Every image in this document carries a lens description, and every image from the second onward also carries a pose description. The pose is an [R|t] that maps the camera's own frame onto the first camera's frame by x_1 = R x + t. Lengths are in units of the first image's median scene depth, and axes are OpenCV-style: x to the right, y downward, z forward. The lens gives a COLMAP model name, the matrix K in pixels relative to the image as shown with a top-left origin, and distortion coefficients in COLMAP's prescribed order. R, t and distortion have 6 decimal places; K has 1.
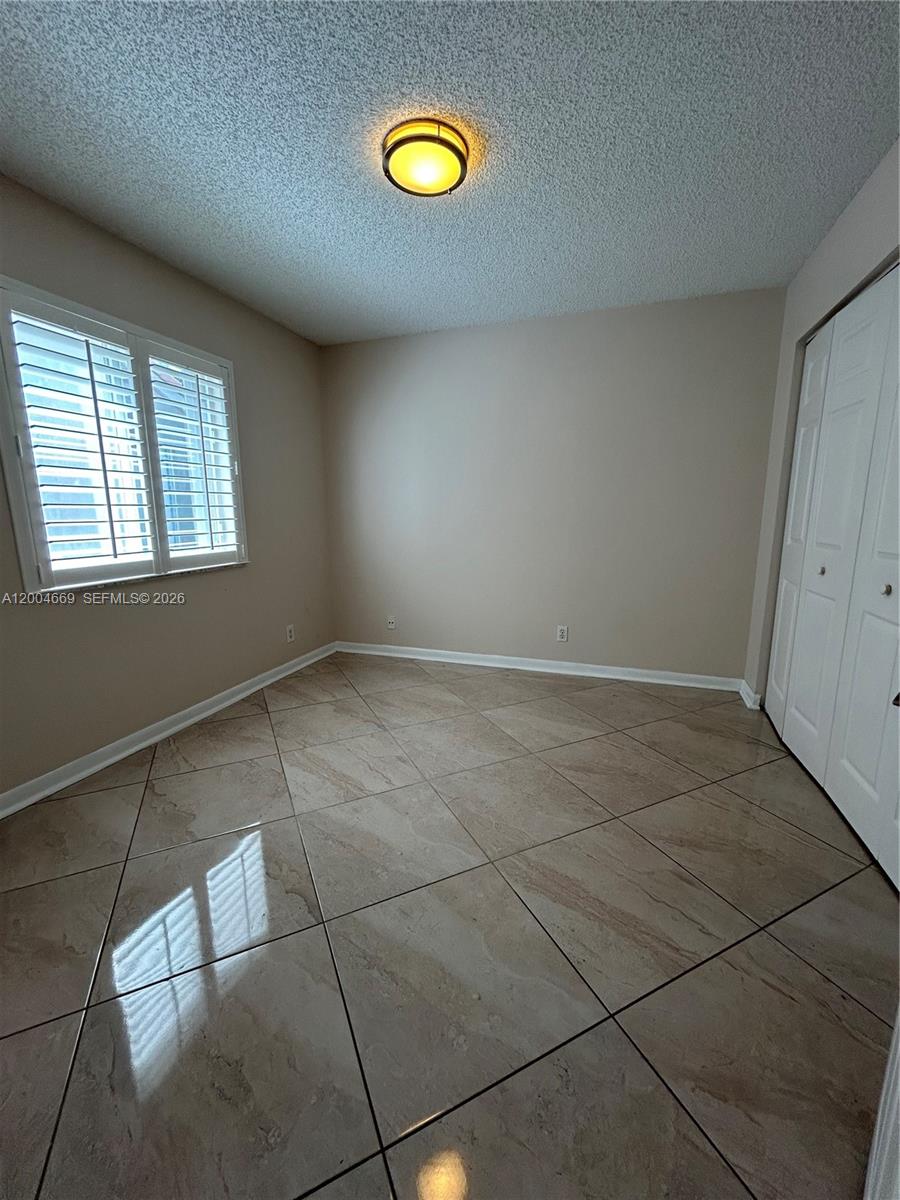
lens RADIAL K [[486.1, 0, 451.9], [0, 486.1, 601.5], [0, 0, 1]] dist [0.001392, -0.000249]
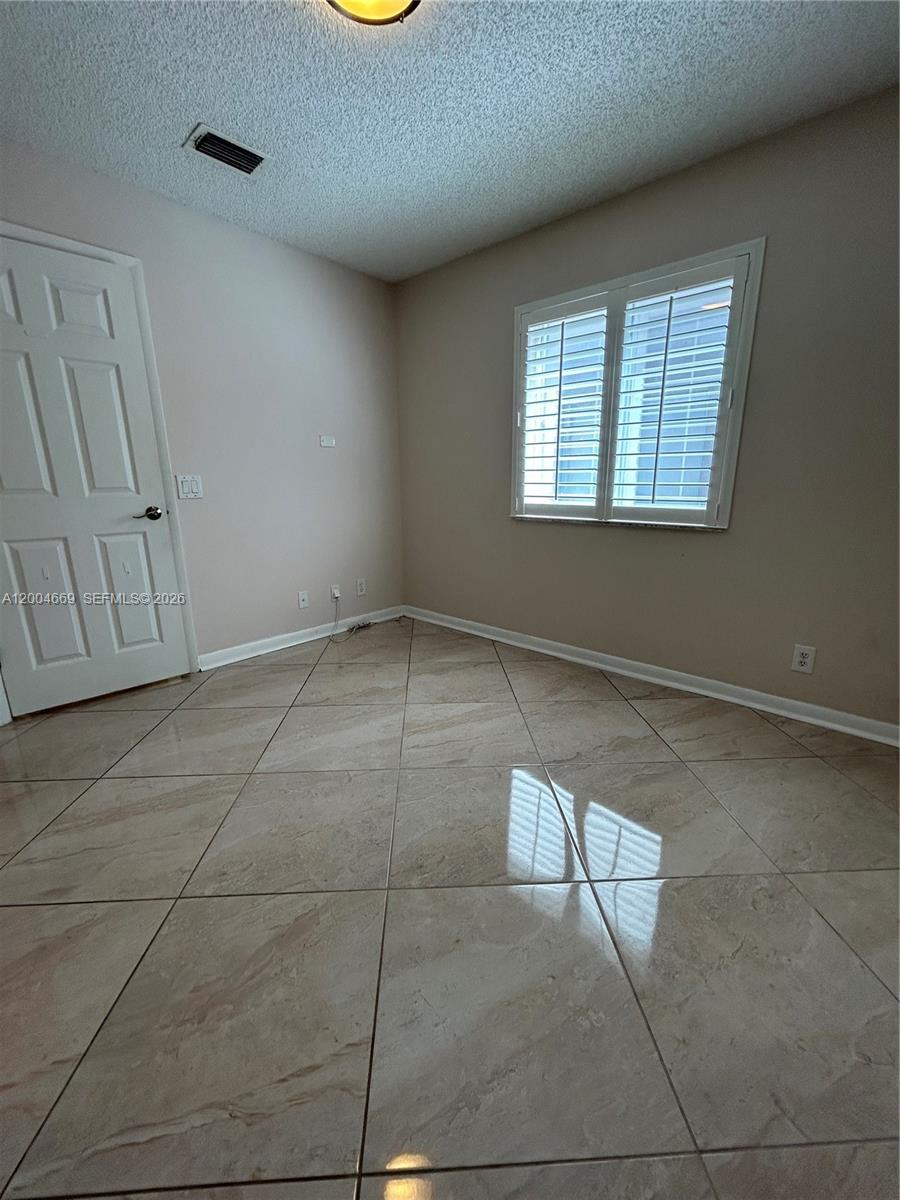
lens RADIAL K [[486.1, 0, 451.9], [0, 486.1, 601.5], [0, 0, 1]] dist [0.001392, -0.000249]
pose [[-0.390494, 0.233750, -0.890436, 0.534962], [-0.164239, 0.934023, 0.317218, -0.177787], [0.905837, 0.270116, -0.326339, 1.113569]]
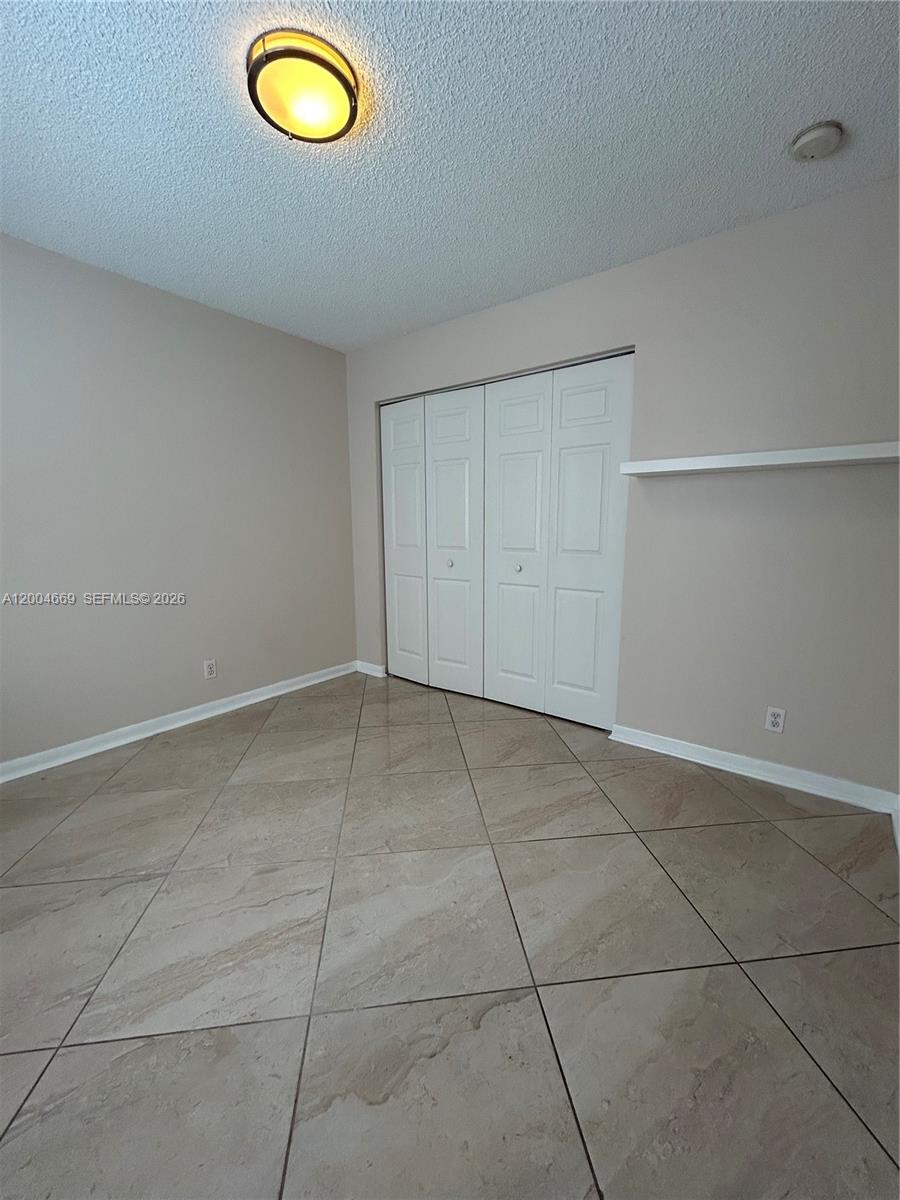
lens RADIAL K [[476.4, 0, 454.6], [0, 476.4, 625.6], [0, 0, 1]] dist [0.000794, -0.000005]
pose [[0.317512, -0.196301, 0.927713, -0.559822], [0.177600, 0.973336, 0.145171, -0.075489], [-0.931474, 0.118668, 0.343909, 0.430369]]
